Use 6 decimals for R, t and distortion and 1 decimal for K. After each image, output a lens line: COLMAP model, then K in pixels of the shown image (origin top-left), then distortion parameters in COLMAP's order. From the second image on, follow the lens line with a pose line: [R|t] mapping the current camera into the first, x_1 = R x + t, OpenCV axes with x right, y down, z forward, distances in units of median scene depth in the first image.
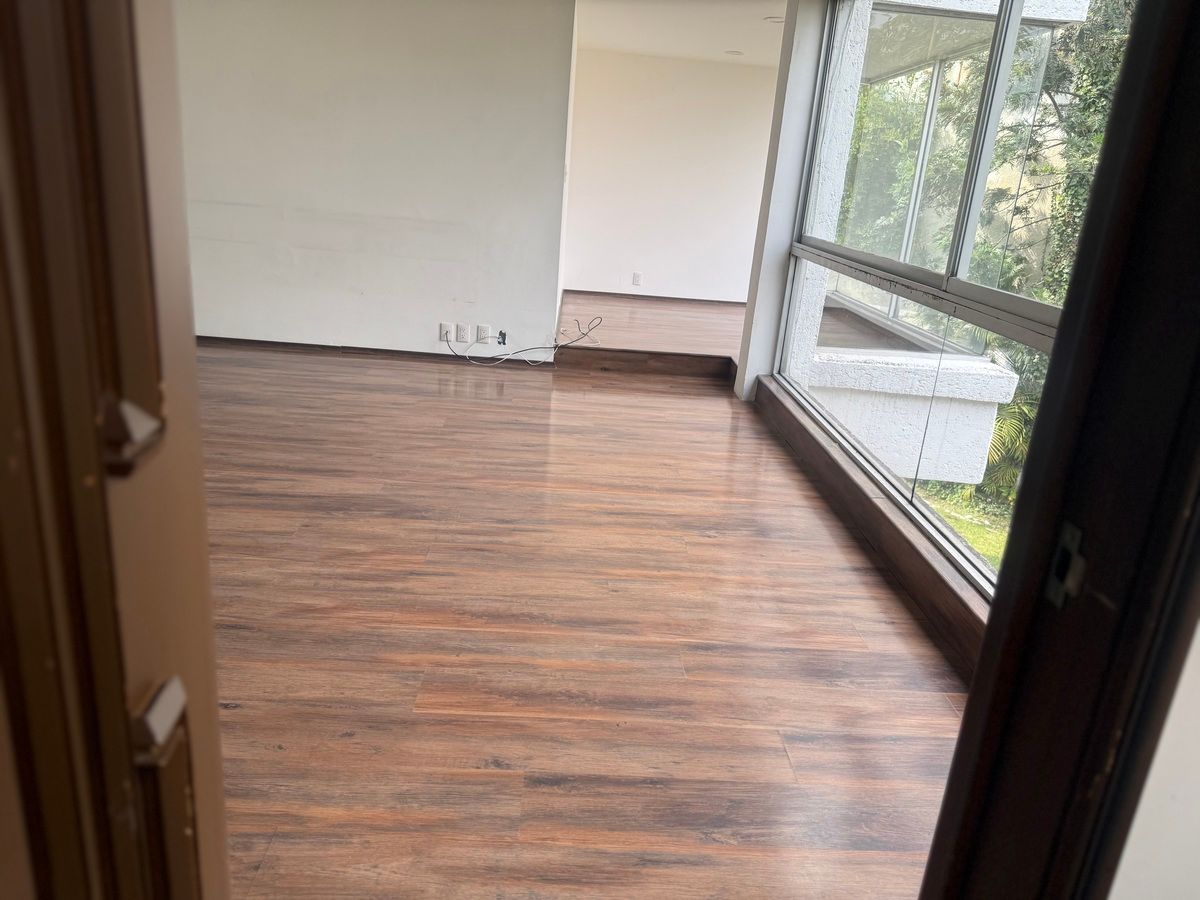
lens RADIAL K [[836.4, 0, 600.0], [0, 836.4, 450.0], [0, 0, 1]] dist [0.042635, -0.057626]
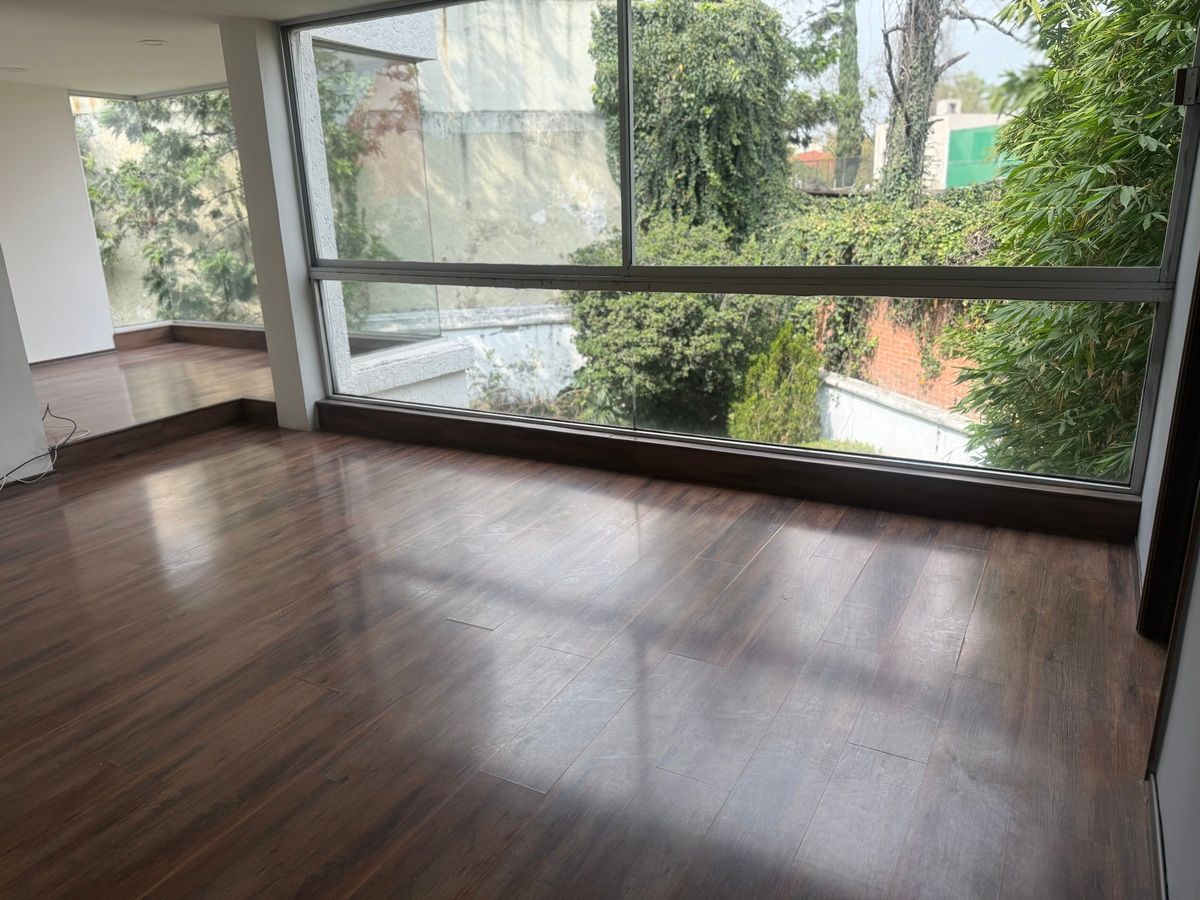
lens RADIAL K [[841.4, 0, 625.1], [0, 841.4, 450.0], [0, 0, 1]] dist [0.093059, -0.172735]
pose [[0.493494, -0.341422, 0.799934, -0.637066], [0.330637, 0.924324, 0.190537, -0.147756], [-0.804452, 0.170459, 0.569035, 0.183661]]
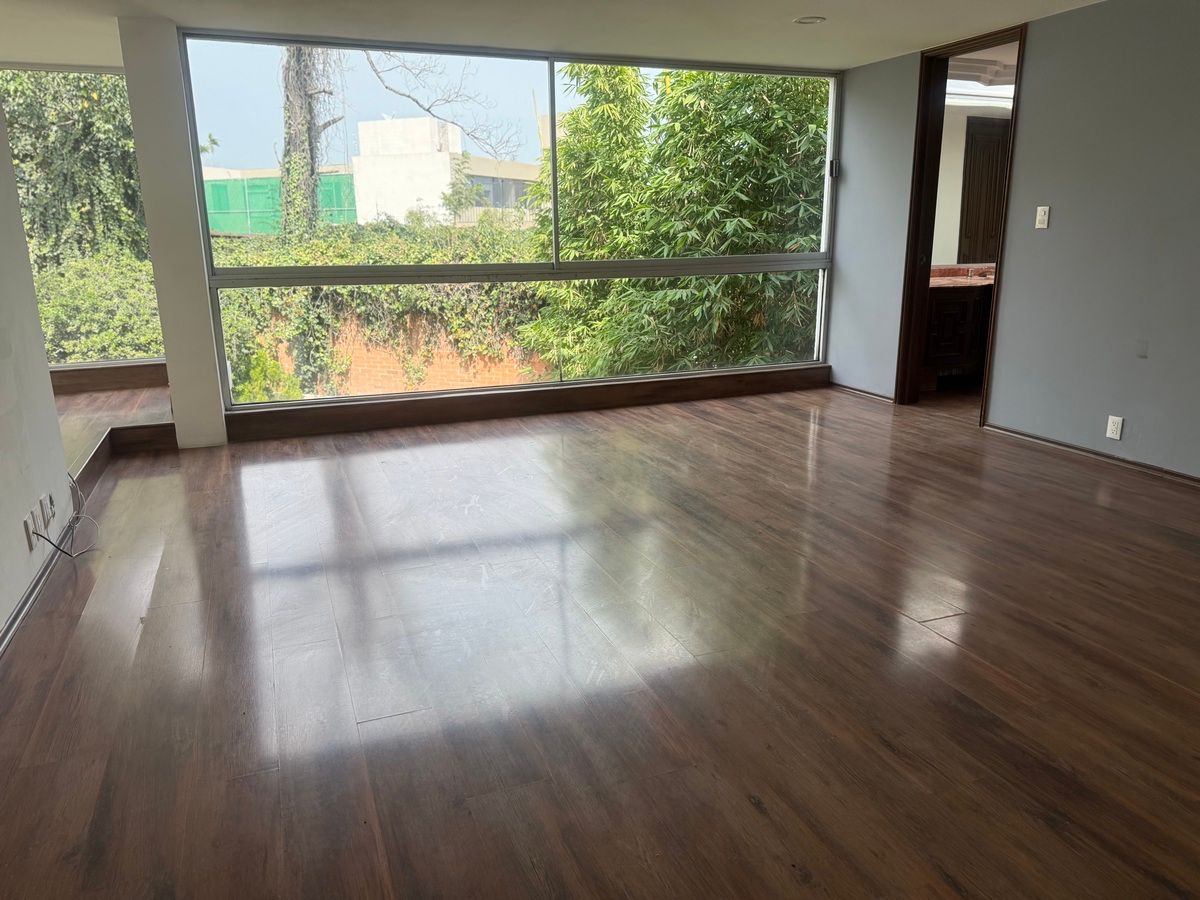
lens RADIAL K [[839.3, 0, 600.0], [0, 839.3, 450.0], [0, 0, 1]] dist [0.058477, -0.093870]
pose [[-0.349362, -0.309037, 0.884558, -1.162556], [0.265002, 0.872912, 0.409633, -0.466801], [-0.898732, 0.377520, -0.223067, 1.157750]]
